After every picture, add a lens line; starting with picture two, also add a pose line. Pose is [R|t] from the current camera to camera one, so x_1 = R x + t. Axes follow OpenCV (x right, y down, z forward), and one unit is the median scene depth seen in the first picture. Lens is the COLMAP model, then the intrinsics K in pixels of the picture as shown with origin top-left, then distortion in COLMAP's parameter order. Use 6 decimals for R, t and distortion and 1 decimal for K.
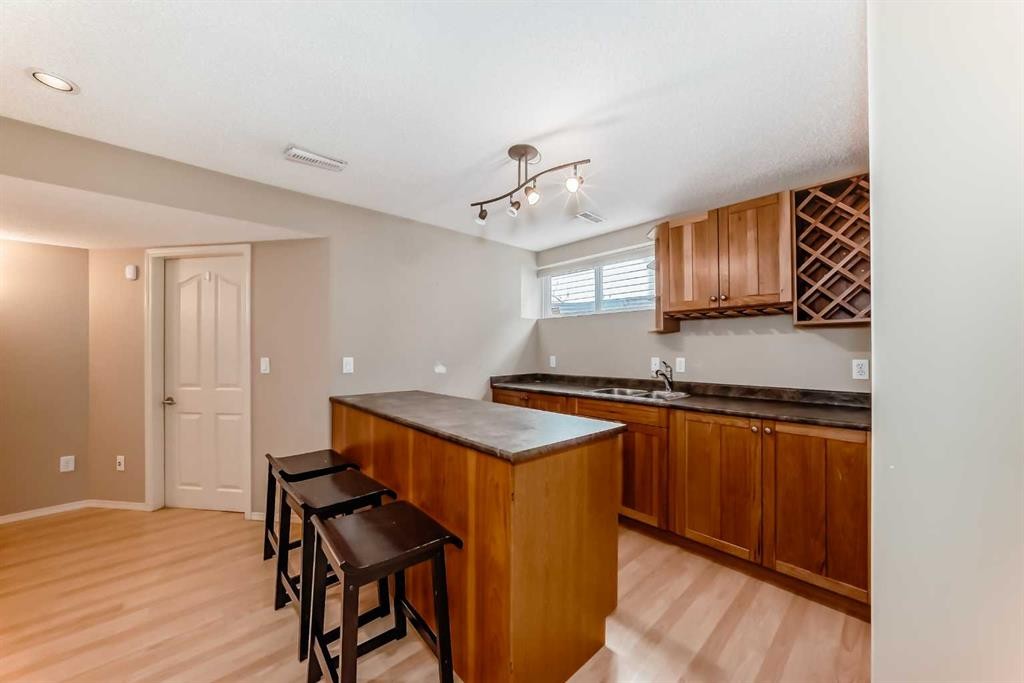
lens RADIAL K [[359.0, 0, 515.1], [0, 359.0, 345.7], [0, 0, 1]] dist [-0.018237, 0.002639]
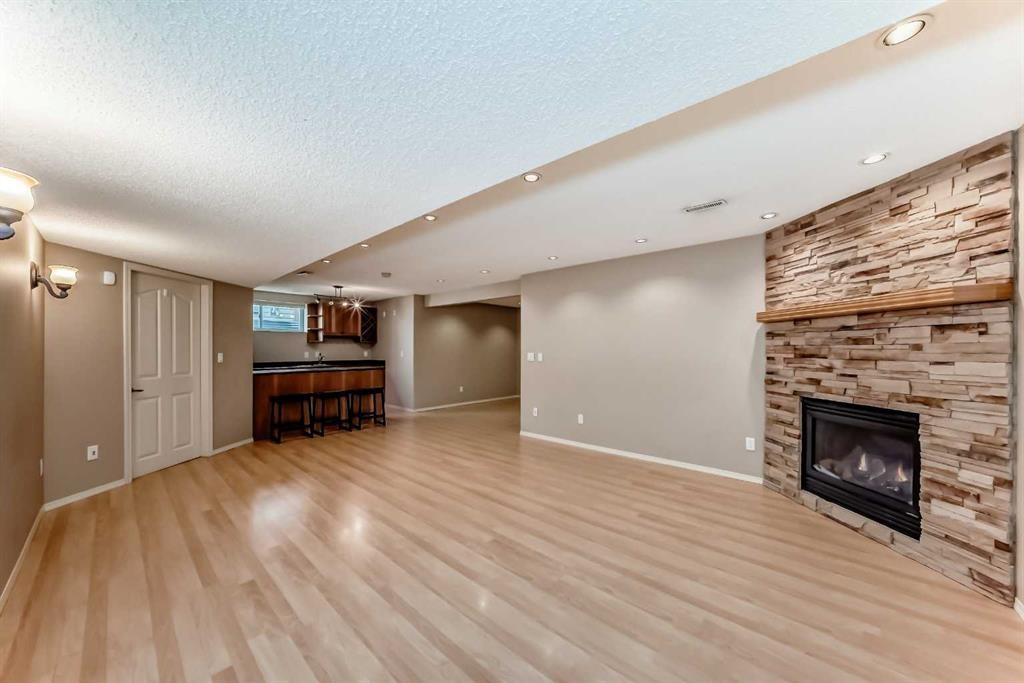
lens RADIAL K [[359.0, 0, 515.0], [0, 359.0, 348.3], [0, 0, 1]] dist [-0.018237, 0.002639]
pose [[-0.105368, 0.005166, 0.994420, -2.320805], [-0.004842, 0.999972, -0.005708, 0.013724], [-0.994421, -0.005416, -0.105340, -0.164454]]
